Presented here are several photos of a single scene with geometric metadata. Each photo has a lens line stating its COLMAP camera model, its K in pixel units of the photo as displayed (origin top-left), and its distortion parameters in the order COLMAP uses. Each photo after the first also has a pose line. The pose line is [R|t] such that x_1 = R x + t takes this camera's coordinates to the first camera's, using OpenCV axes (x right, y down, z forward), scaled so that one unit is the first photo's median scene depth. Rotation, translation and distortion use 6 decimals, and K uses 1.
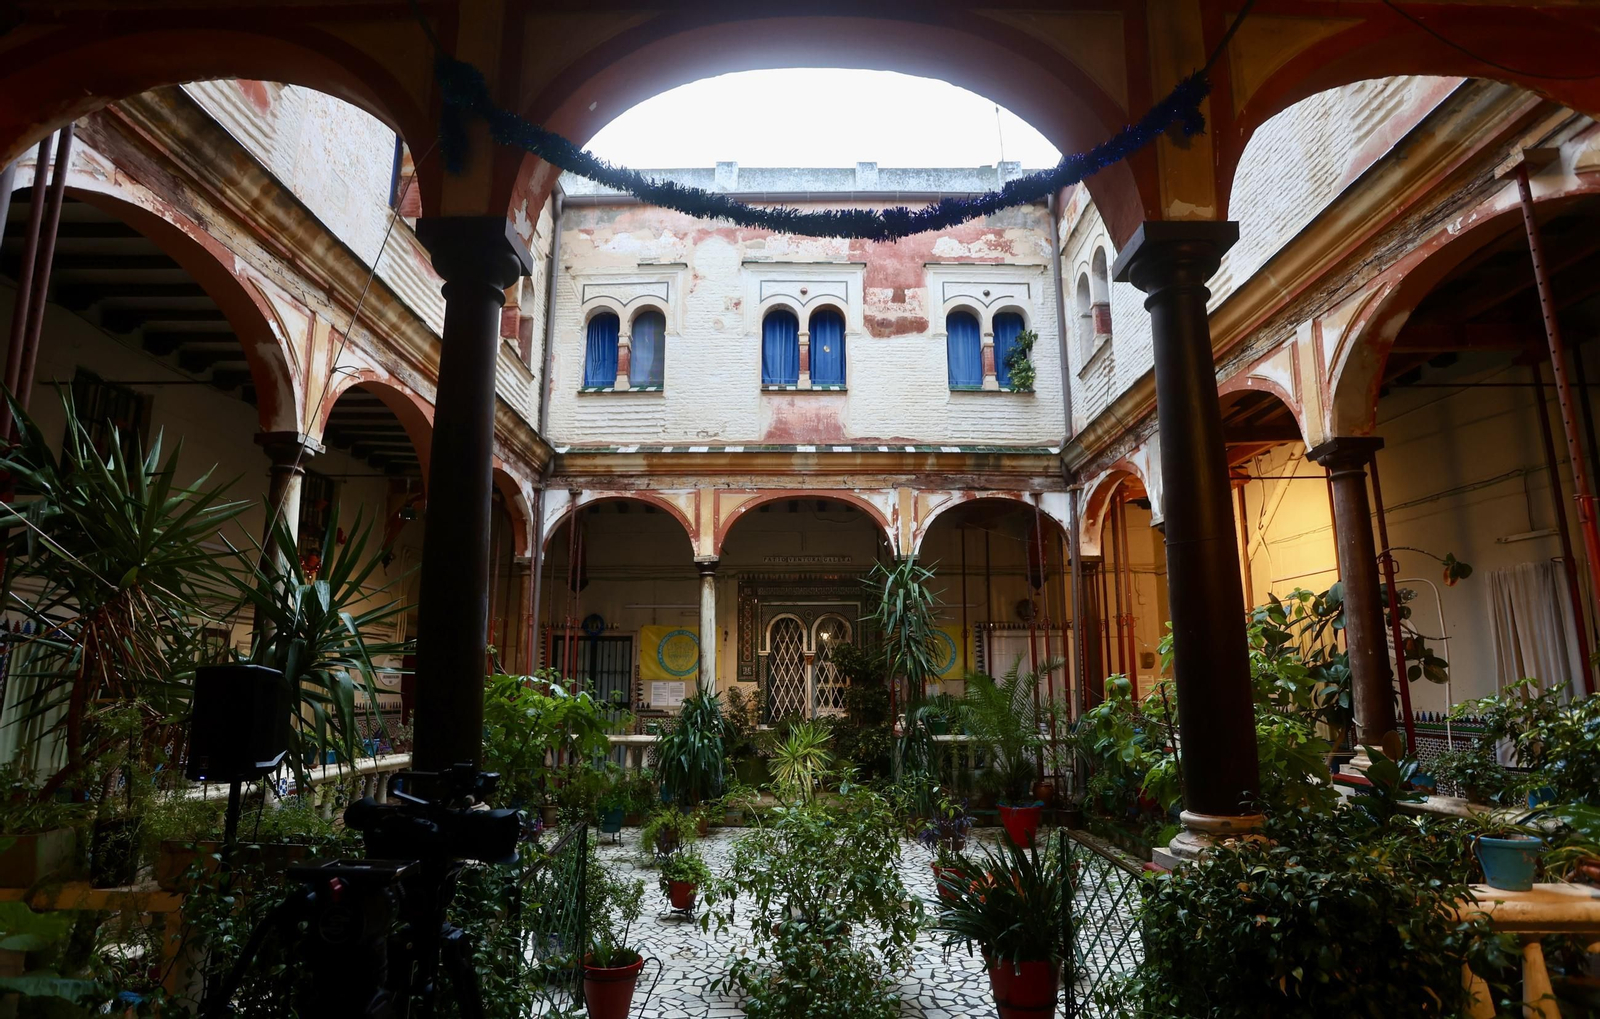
lens RADIAL K [[829.0, 0, 782.1], [0, 829.0, 541.5], [0, 0, 1]] dist [-0.078053, 0.035348]
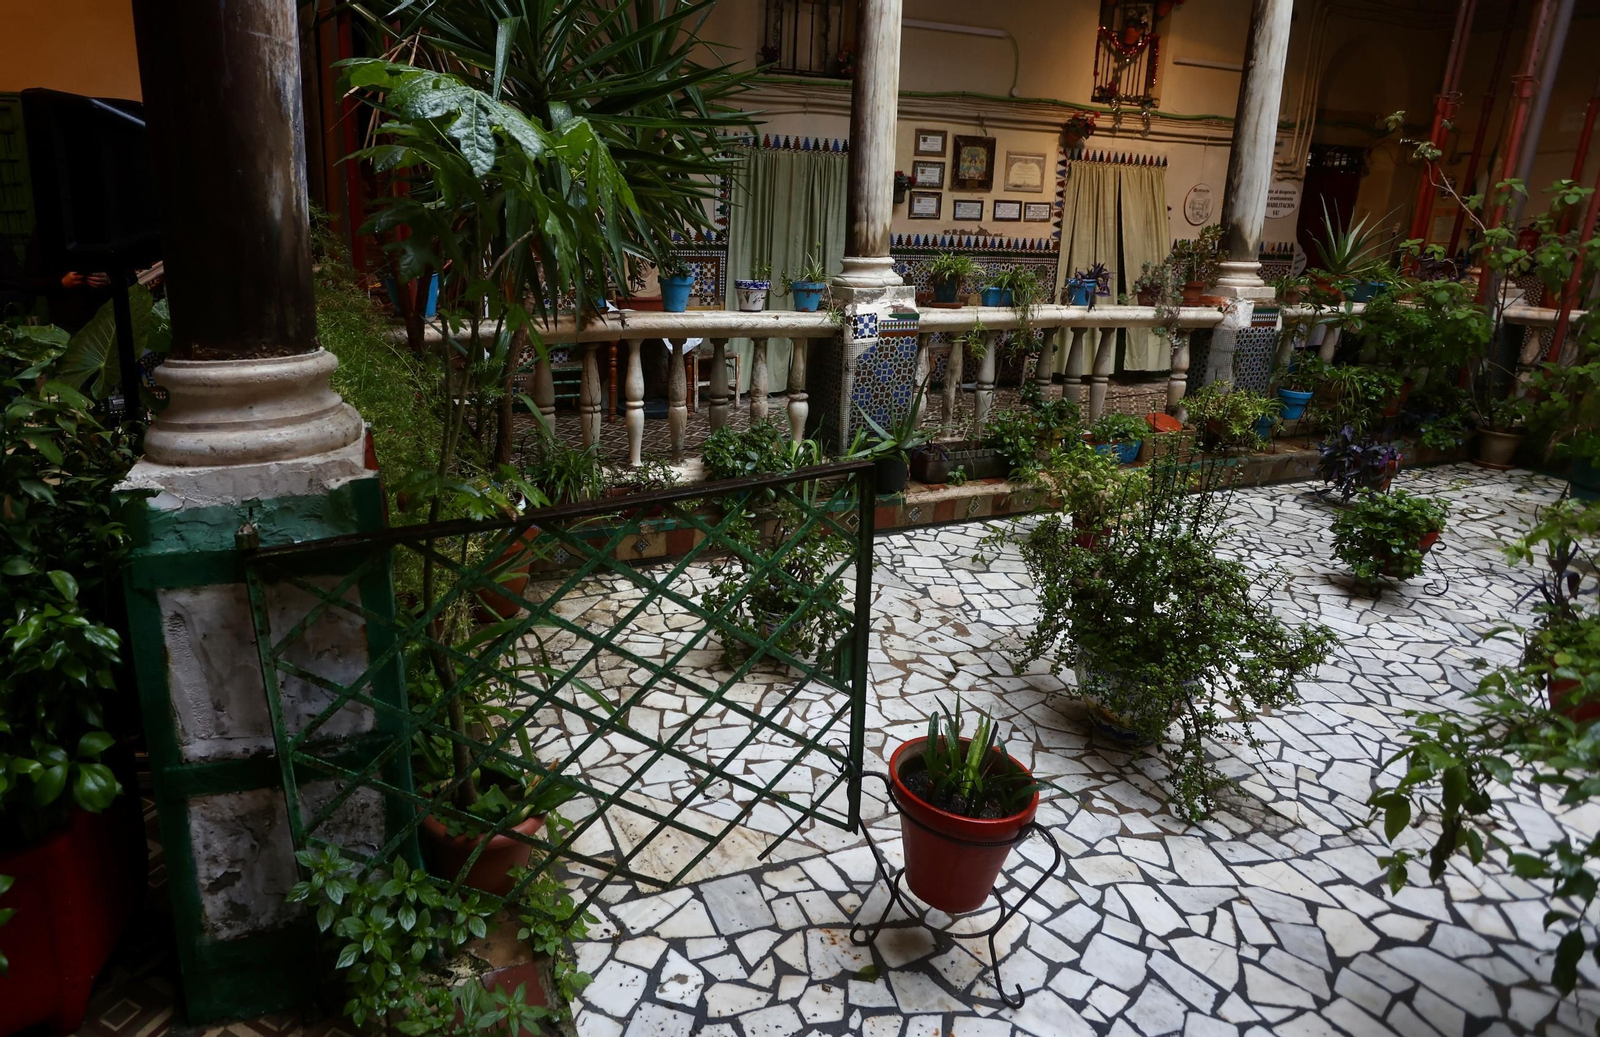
lens RADIAL K [[883.8, 0, 671.2], [0, 883.8, 440.5], [0, 0, 1]] dist [-0.072838, 0.031673]
pose [[0.354304, 0.234201, -0.905328, 0.040842], [0.144751, 0.942726, 0.300525, 0.063878], [0.923859, -0.237524, 0.300111, 0.268099]]
